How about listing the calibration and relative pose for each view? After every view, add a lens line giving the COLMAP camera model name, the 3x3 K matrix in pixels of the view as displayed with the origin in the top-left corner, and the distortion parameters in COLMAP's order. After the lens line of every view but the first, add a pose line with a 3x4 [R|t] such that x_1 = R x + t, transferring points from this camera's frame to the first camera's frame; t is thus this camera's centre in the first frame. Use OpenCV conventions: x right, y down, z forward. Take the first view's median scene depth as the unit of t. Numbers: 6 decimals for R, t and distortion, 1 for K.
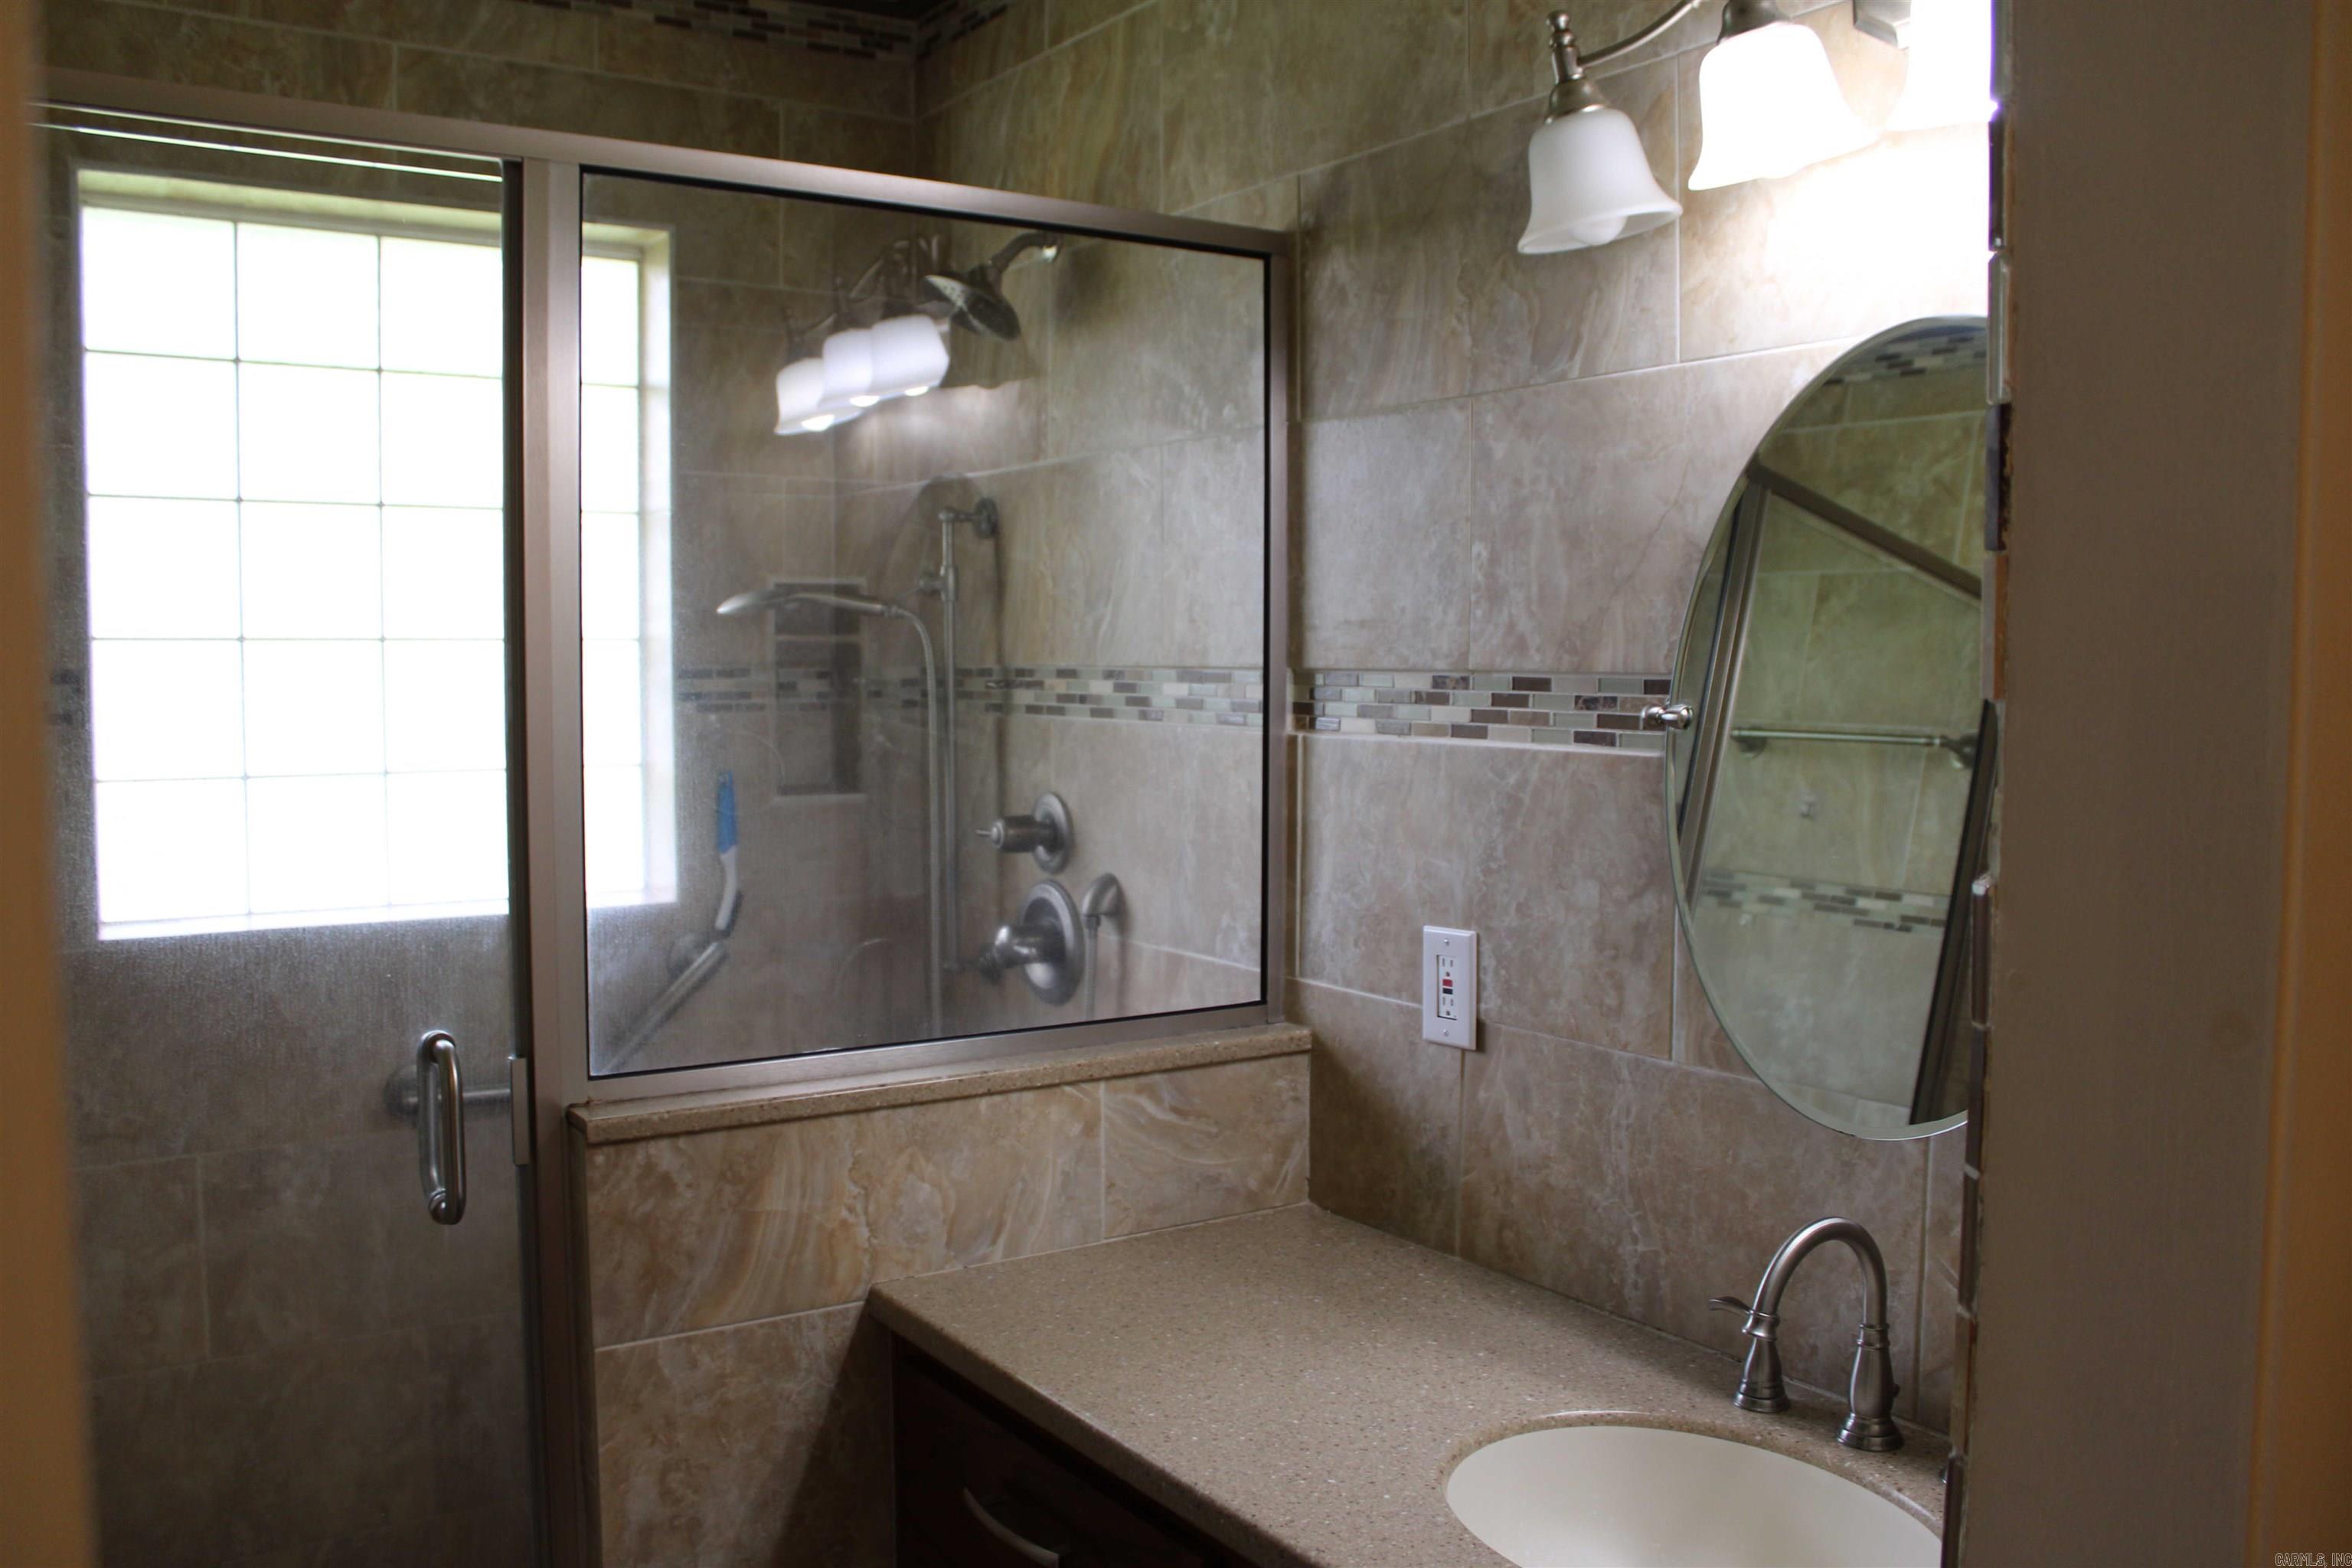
lens RADIAL K [[1958.1, 0, 1182.9], [0, 1958.1, 791.4], [0, 0, 1]] dist [-0.168959, 0.150790]
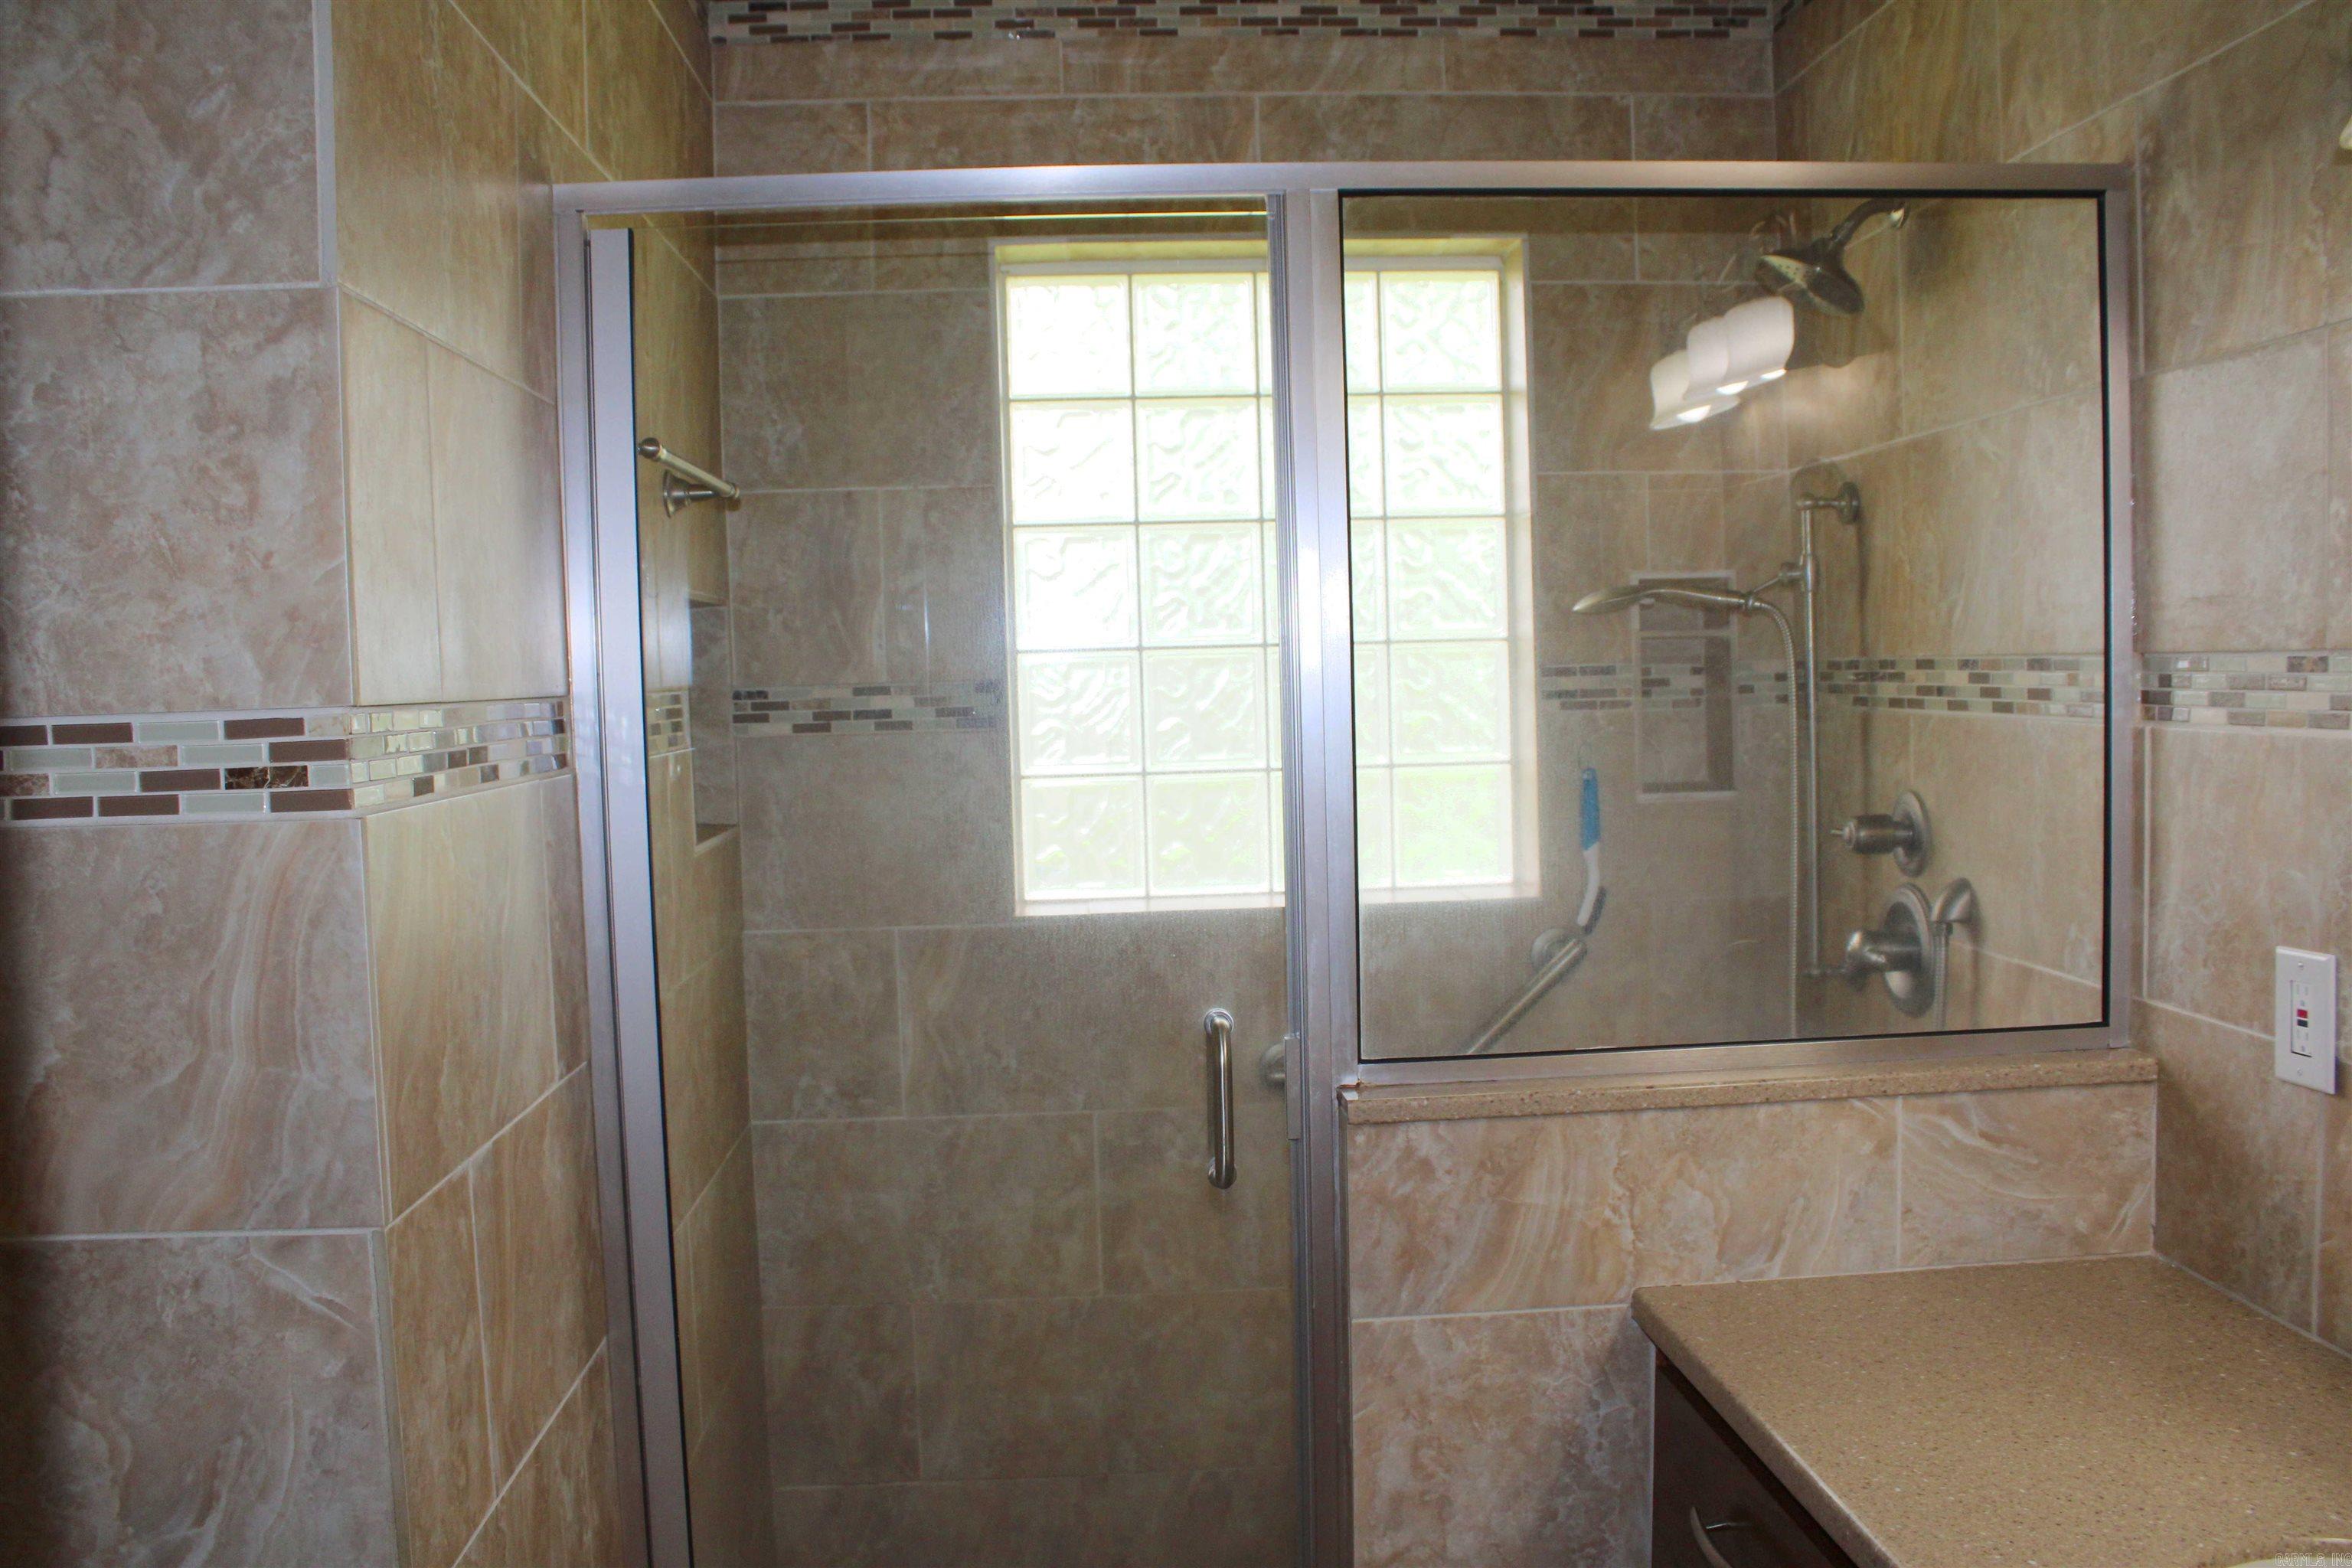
lens RADIAL K [[1958.1, 0, 1161.0], [0, 1958.1, 788.4], [0, 0, 1]] dist [-0.168959, 0.150790]
pose [[0.859609, 0.004242, -0.510935, 0.104493], [-0.004755, 0.999989, 0.000303, 0.000964], [0.510931, 0.002169, 0.859619, 0.026437]]
